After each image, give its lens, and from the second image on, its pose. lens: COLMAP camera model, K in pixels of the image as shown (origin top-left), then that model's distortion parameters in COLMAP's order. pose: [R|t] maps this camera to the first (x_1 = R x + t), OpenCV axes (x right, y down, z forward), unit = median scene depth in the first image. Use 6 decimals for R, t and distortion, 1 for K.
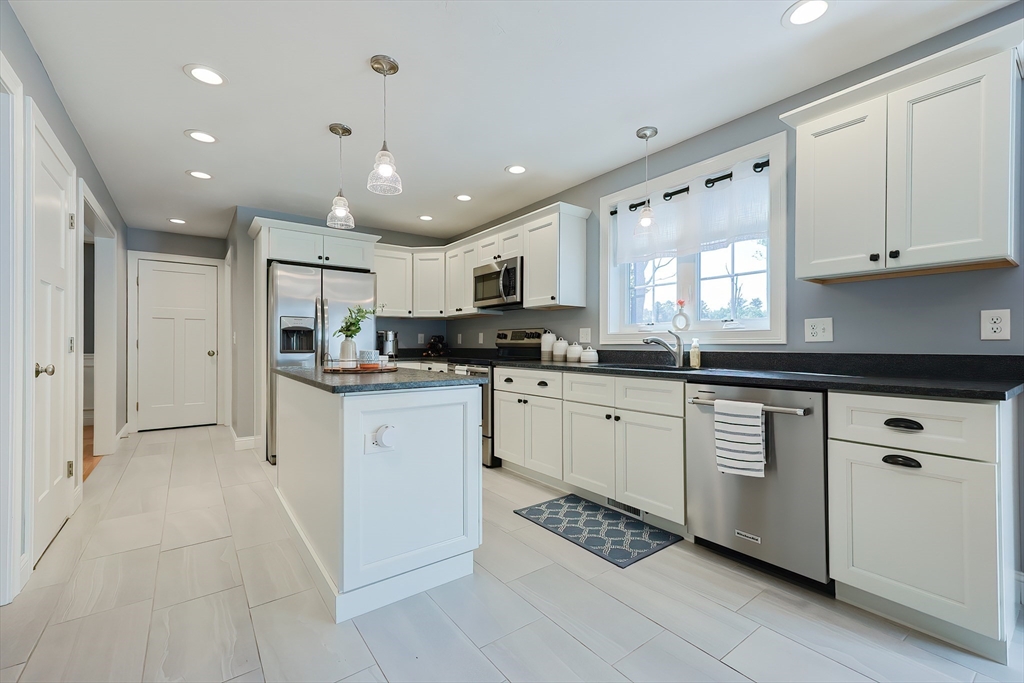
lens RADIAL K [[434.5, 0, 508.1], [0, 434.5, 343.8], [0, 0, 1]] dist [0.001903, 0.000224]
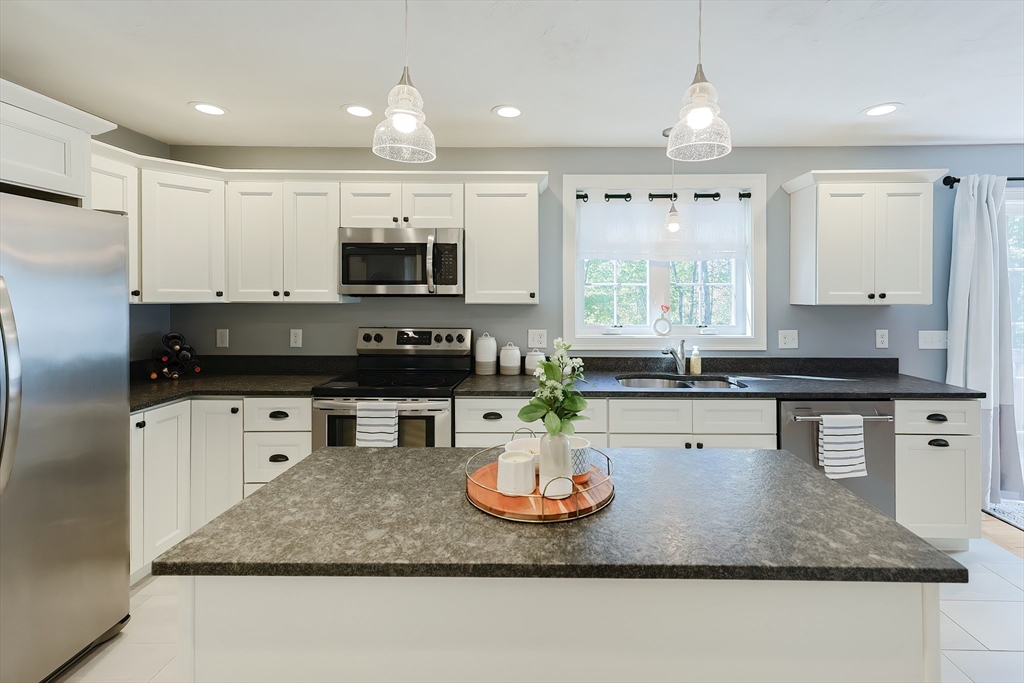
lens RADIAL K [[460.5, 0, 539.4], [0, 460.5, 298.7], [0, 0, 1]] dist [0.000891, 0.000009]
pose [[0.601268, -0.003245, 0.799041, -0.521538], [-0.002814, 0.999977, 0.006178, -0.102080], [-0.799043, -0.005963, 0.601245, 0.502515]]
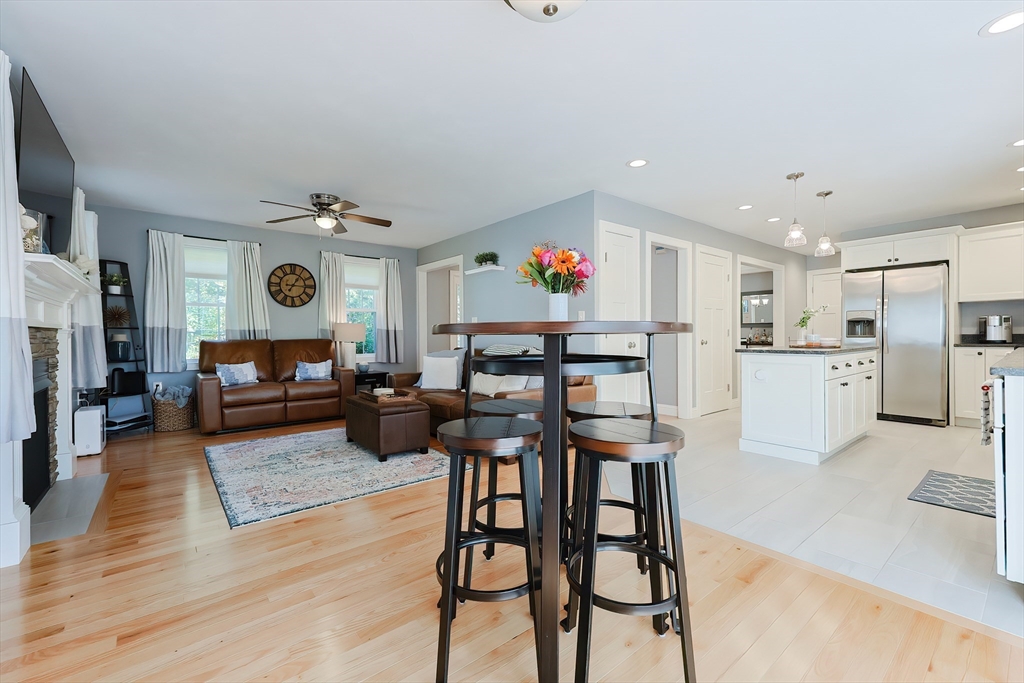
lens RADIAL K [[428.5, 0, 510.5], [0, 428.5, 338.7], [0, 0, 1]] dist [-0.022490, 0.010071]
pose [[0.053230, 0.008104, -0.998549, 0.856627], [0.010792, 0.999904, 0.008691, 0.002360], [0.998524, -0.011239, 0.053138, -0.168020]]
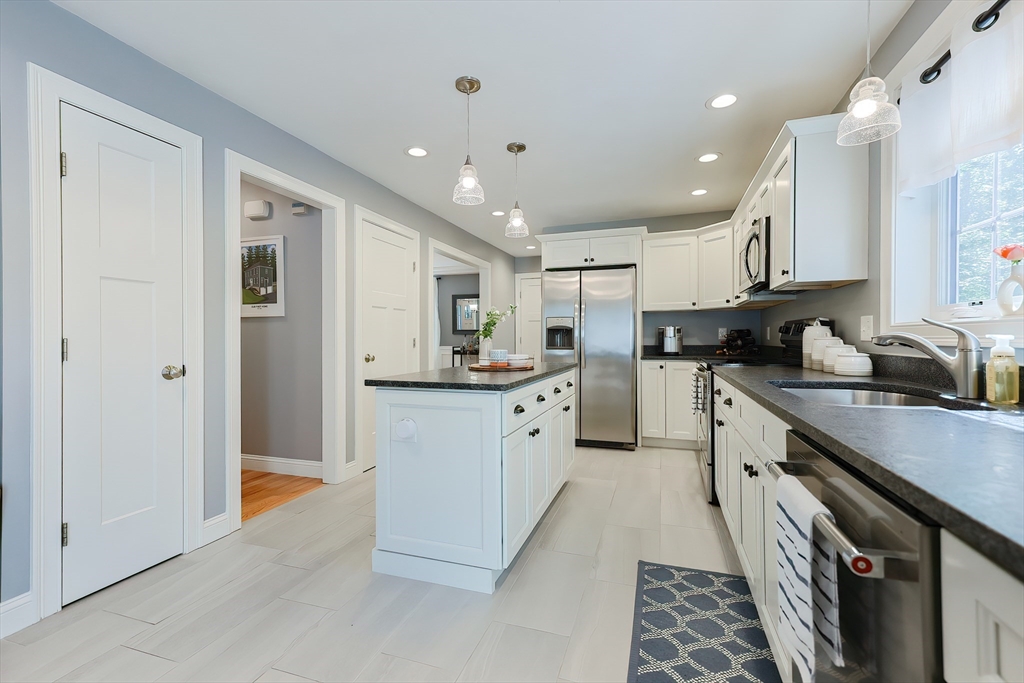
lens RADIAL K [[427.3, 0, 505.0], [0, 427.3, 340.2], [0, 0, 1]] dist [0.001760, 0.000064]
pose [[0.567862, 0.000395, -0.823124, 0.384719], [0.006513, 0.999966, 0.004973, -0.009539], [0.823098, -0.008185, 0.567840, 0.286253]]
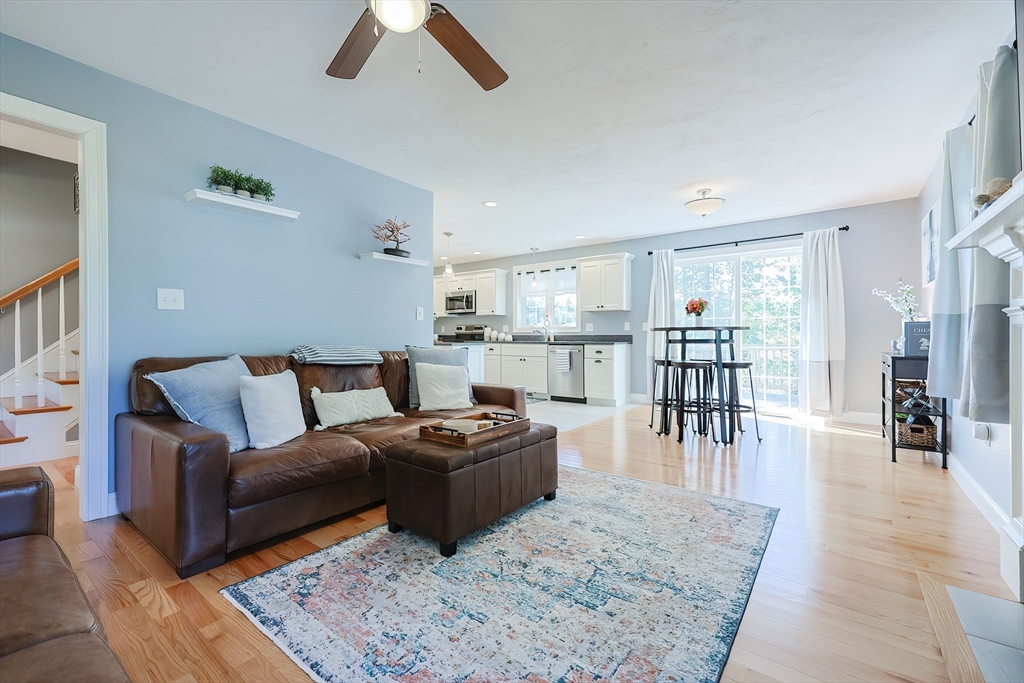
lens RADIAL K [[431.7, 0, 517.1], [0, 431.7, 338.1], [0, 0, 1]] dist [0.004354, 0.000136]
pose [[0.955361, -0.004505, 0.295407, -0.416434], [0.002088, 0.999962, 0.008496, 0.010962], [-0.295434, -0.007500, 0.955334, -1.101219]]
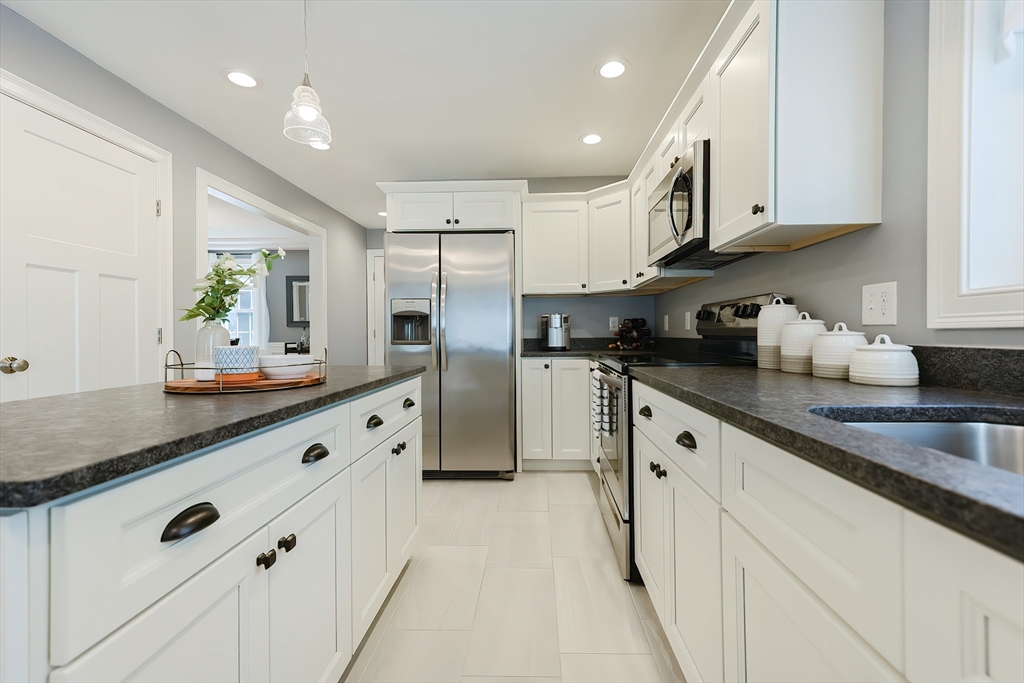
lens RADIAL K [[431.7, 0, 517.1], [0, 431.7, 338.1], [0, 0, 1]] dist [0.004354, 0.000136]
pose [[0.790079, 0.000688, -0.613004, 0.165168], [0.008770, 0.999884, 0.012426, 0.001793], [0.612942, -0.015193, 0.789982, 0.558263]]
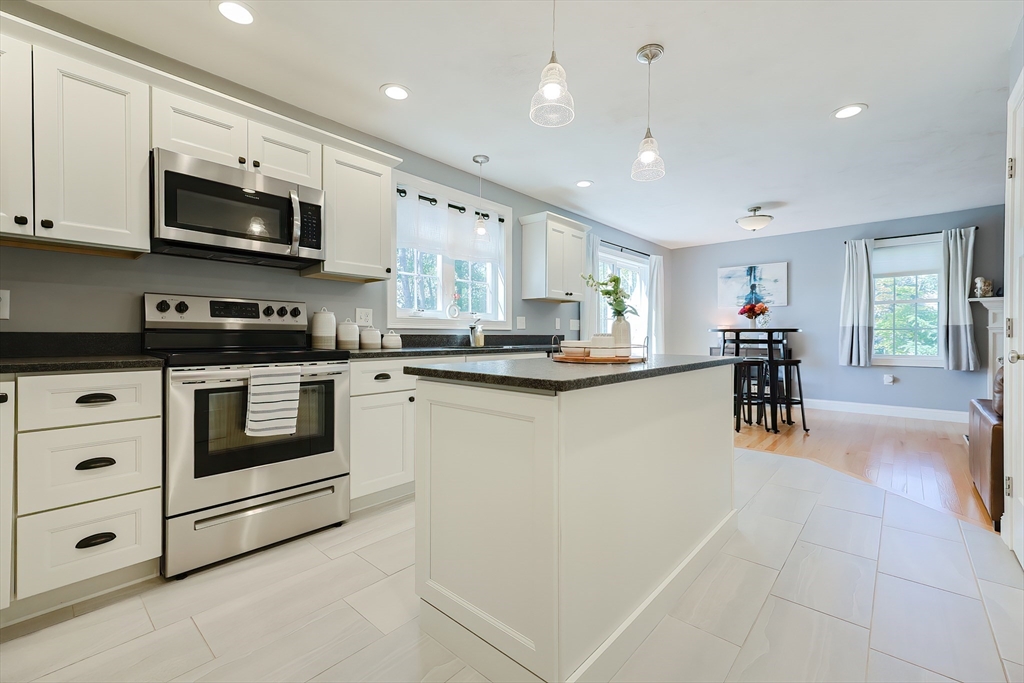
lens RADIAL K [[431.7, 0, 517.1], [0, 431.7, 338.1], [0, 0, 1]] dist [0.004354, 0.000136]
pose [[-0.214956, -0.004986, 0.976611, -0.728041], [-0.003783, 0.999984, 0.004273, 0.017593], [-0.976616, -0.002776, -0.214971, 0.926366]]
